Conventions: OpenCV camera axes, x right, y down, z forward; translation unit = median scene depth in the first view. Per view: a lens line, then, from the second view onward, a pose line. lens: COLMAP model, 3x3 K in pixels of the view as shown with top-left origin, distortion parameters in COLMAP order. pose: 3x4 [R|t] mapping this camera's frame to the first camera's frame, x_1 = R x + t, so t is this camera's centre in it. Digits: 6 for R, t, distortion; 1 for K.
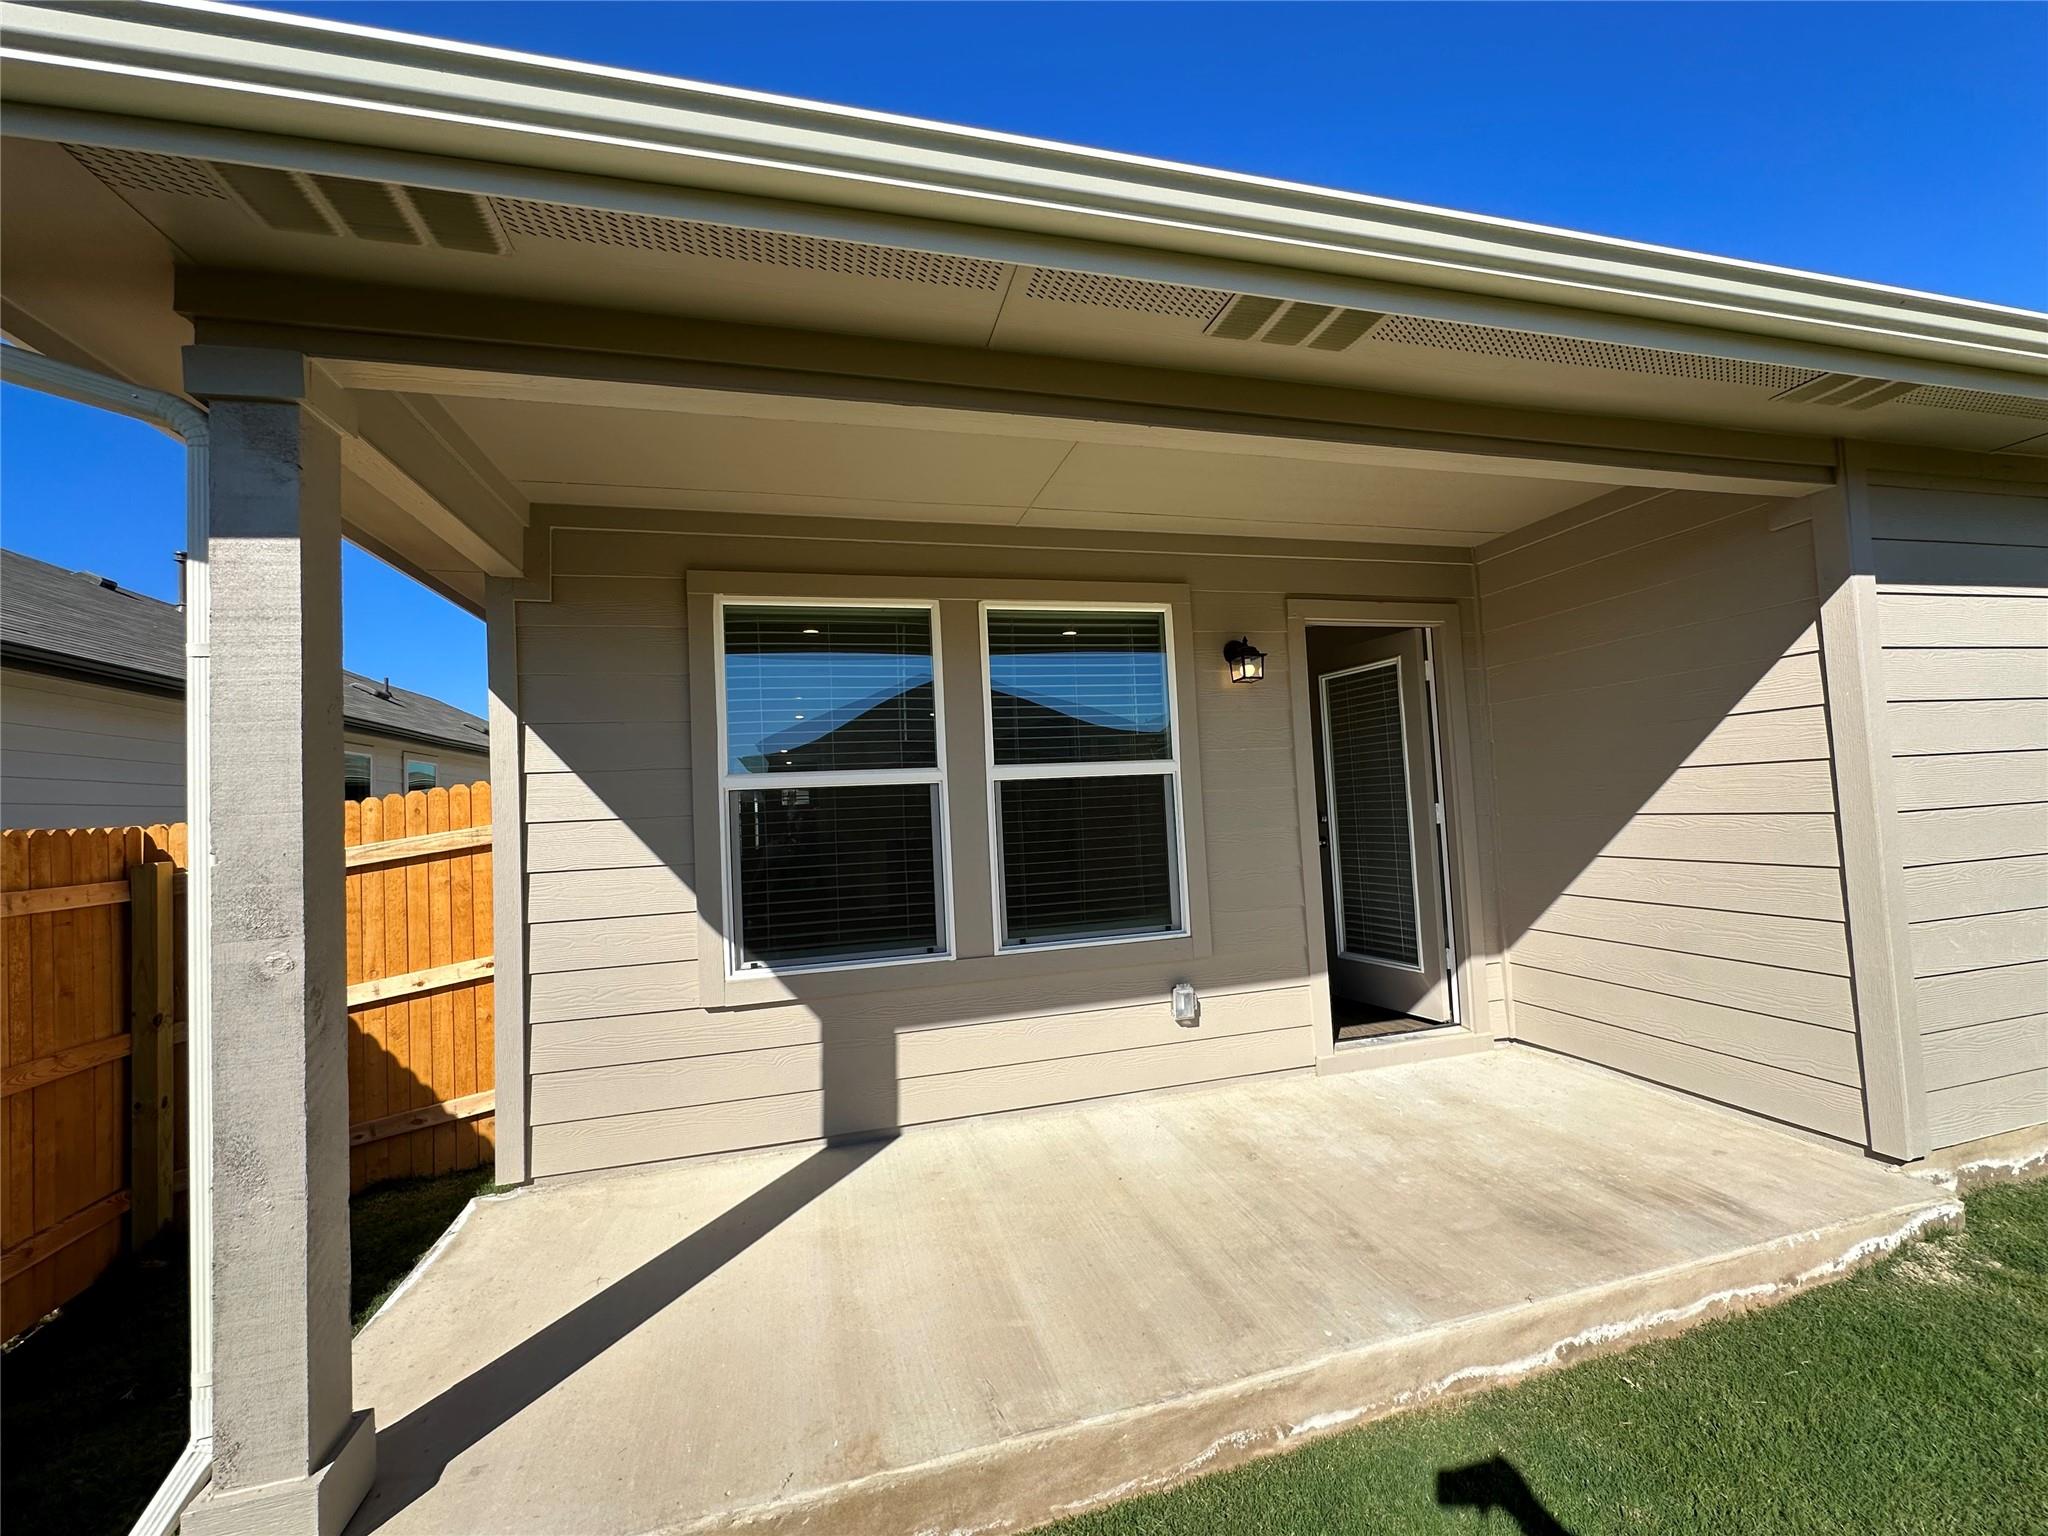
lens RADIAL K [[823.9, 0, 1026.0], [0, 823.9, 770.9], [0, 0, 1]] dist [-0.002656, 0.000118]
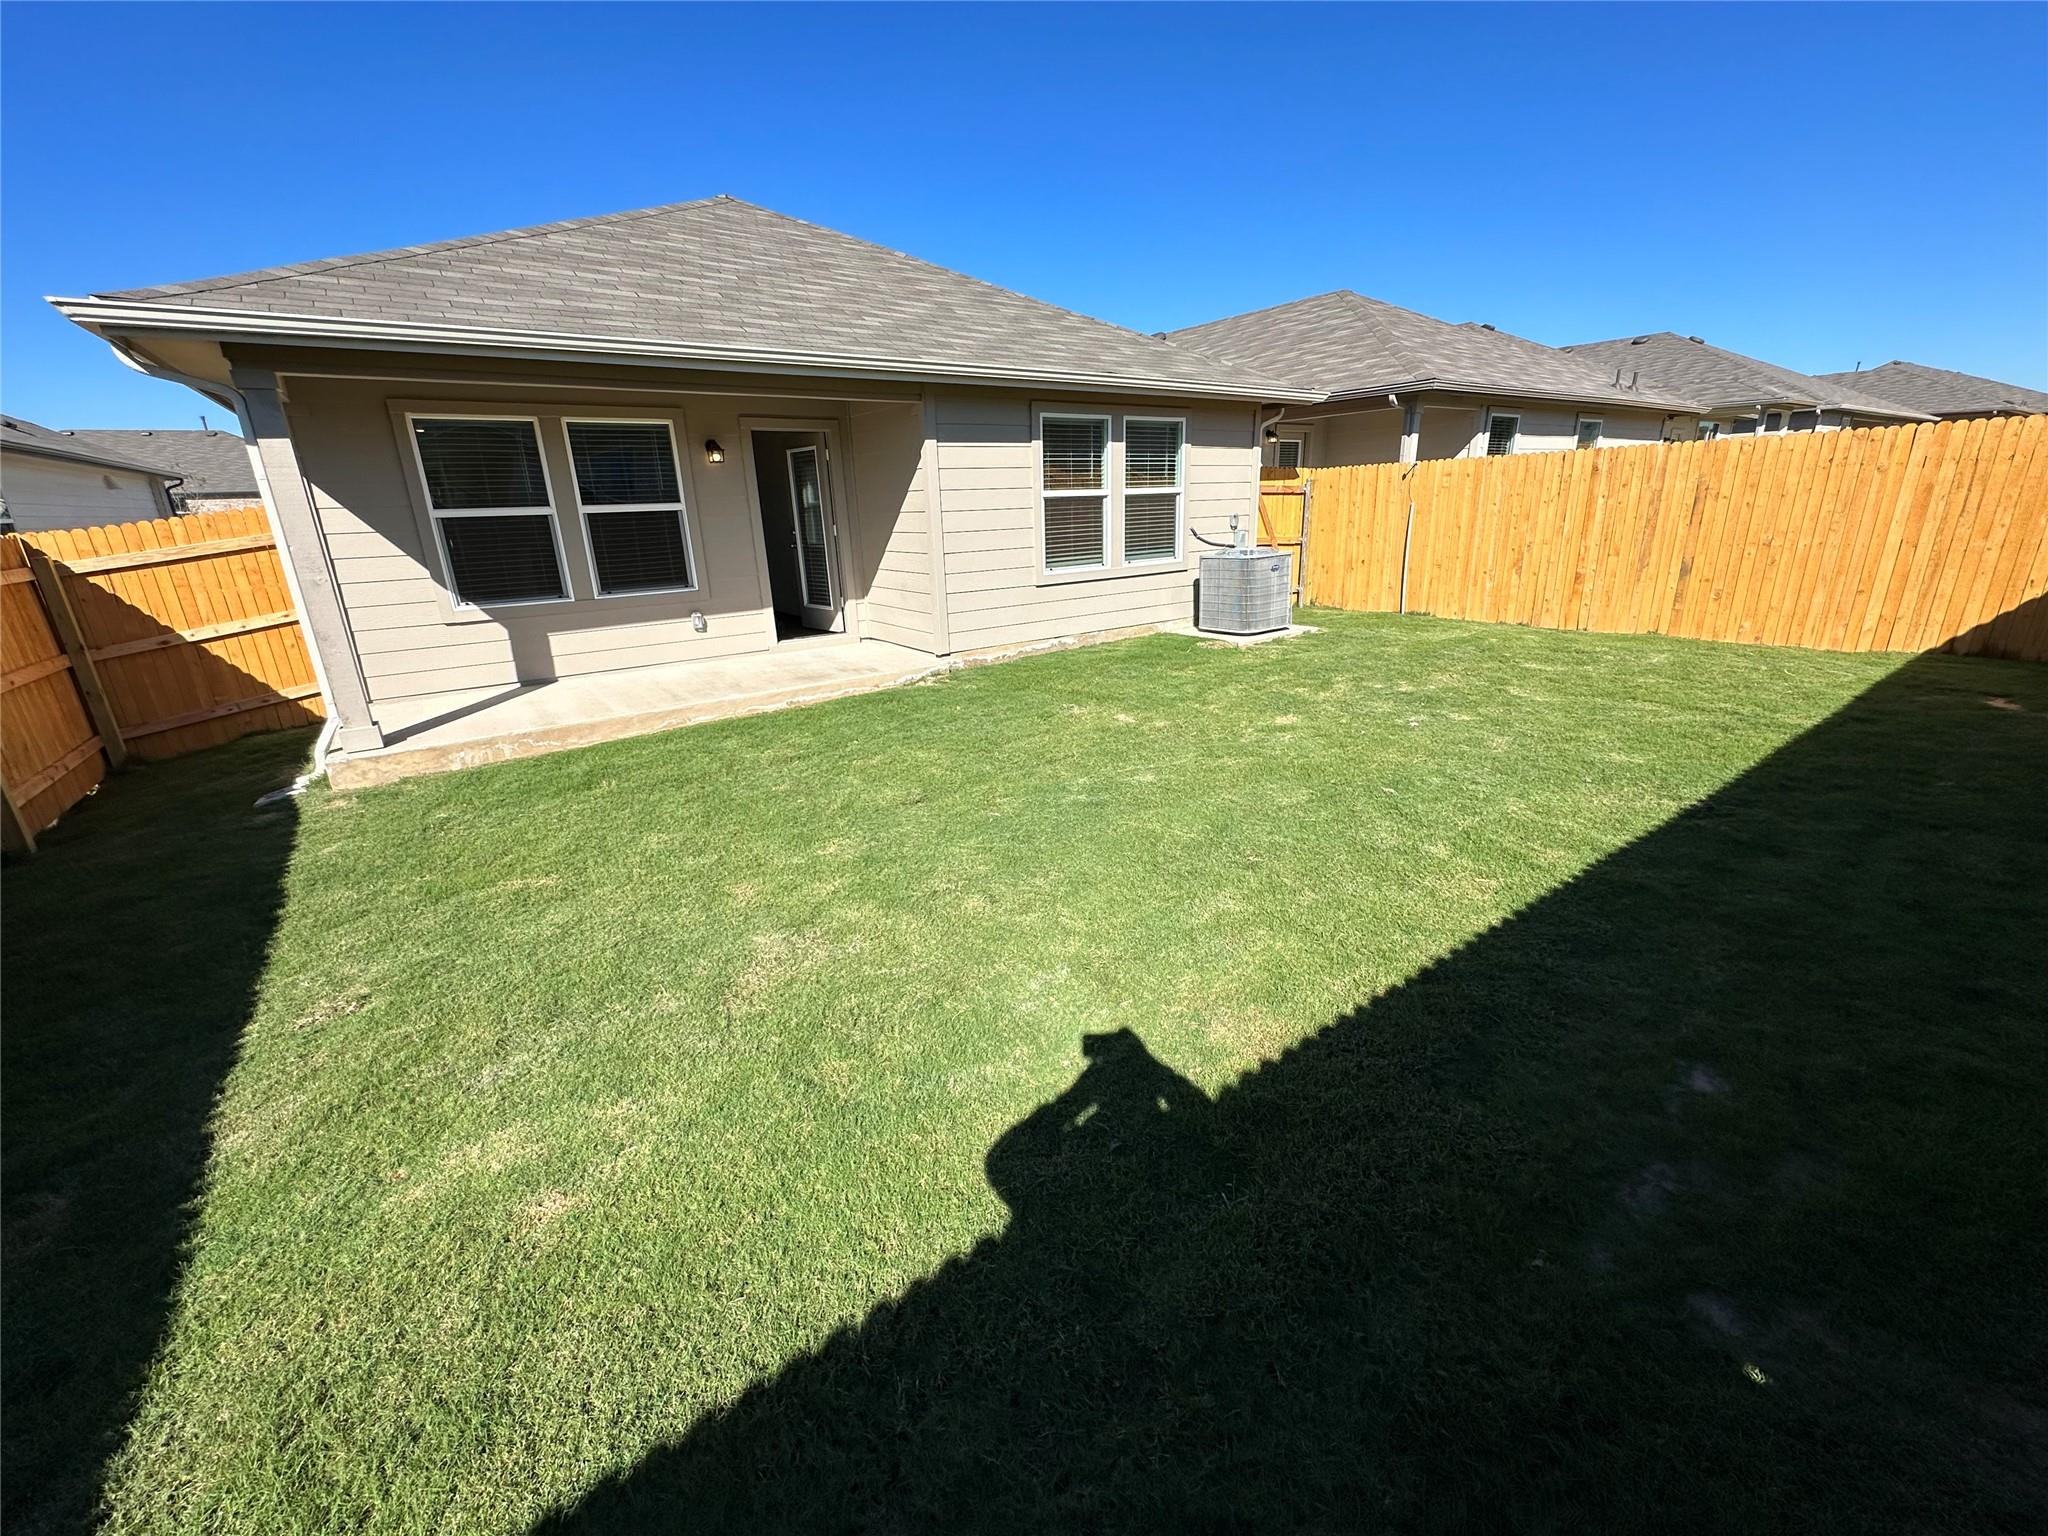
lens RADIAL K [[823.9, 0, 1021.4], [0, 823.9, 767.9], [0, 0, 1]] dist [-0.002656, 0.000118]
pose [[0.936762, -0.090953, 0.337941, 0.226469], [-0.028846, 0.942285, 0.333566, -0.102142], [-0.348776, -0.322220, 0.880074, -1.344810]]
